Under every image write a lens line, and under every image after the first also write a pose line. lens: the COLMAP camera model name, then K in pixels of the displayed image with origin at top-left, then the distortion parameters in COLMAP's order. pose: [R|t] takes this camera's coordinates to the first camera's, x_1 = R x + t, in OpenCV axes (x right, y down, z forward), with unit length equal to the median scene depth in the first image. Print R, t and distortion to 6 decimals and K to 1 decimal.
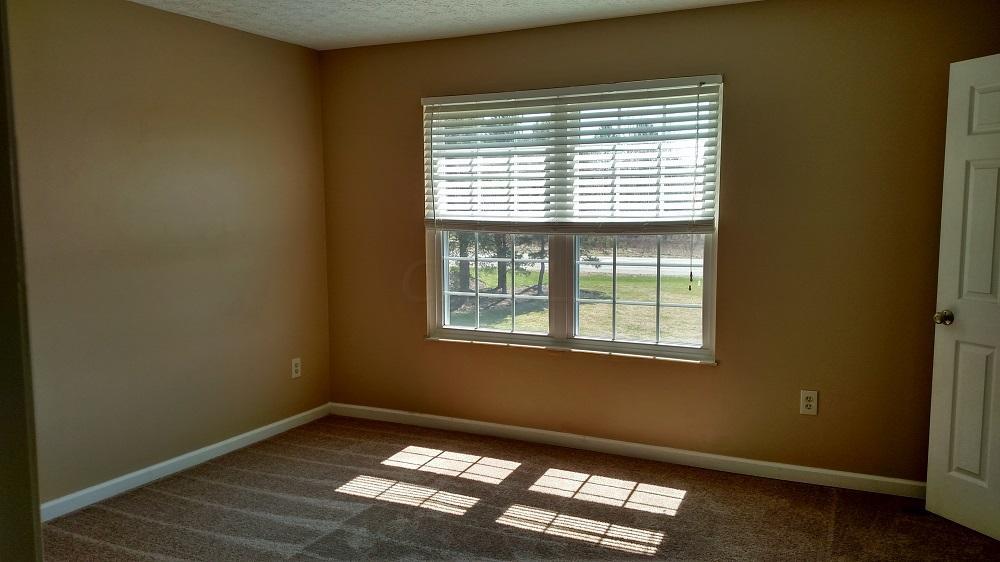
lens RADIAL K [[800.7, 0, 500.0], [0, 800.7, 281.0], [0, 0, 1]] dist [0.160588, -0.299733]
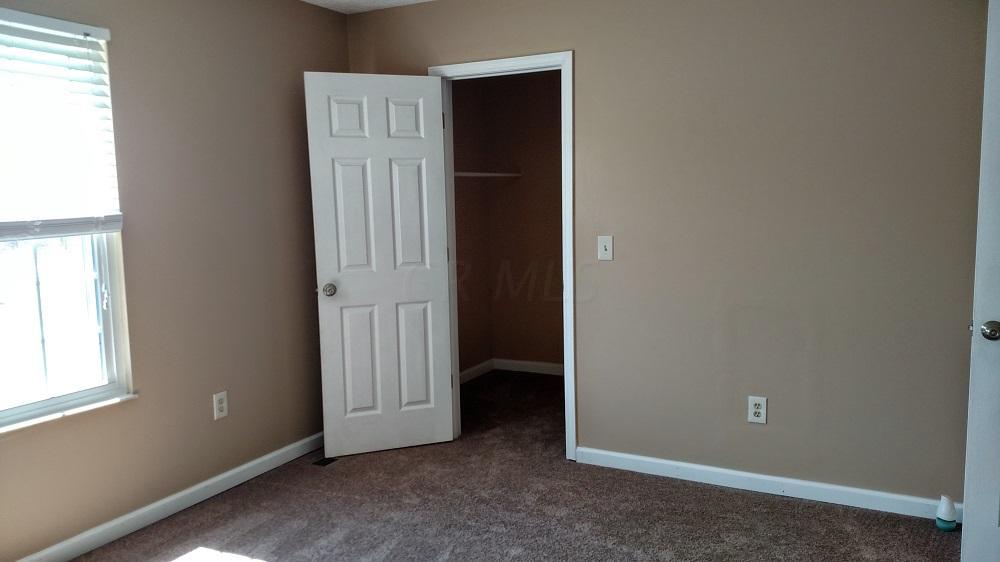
lens RADIAL K [[800.7, 0, 500.0], [0, 800.7, 281.0], [0, 0, 1]] dist [0.160588, -0.299733]
pose [[-0.019685, -0.110620, 0.993668, -0.636413], [0.102765, 0.988373, 0.112067, -0.075814], [-0.994511, 0.104321, -0.008089, 0.775109]]
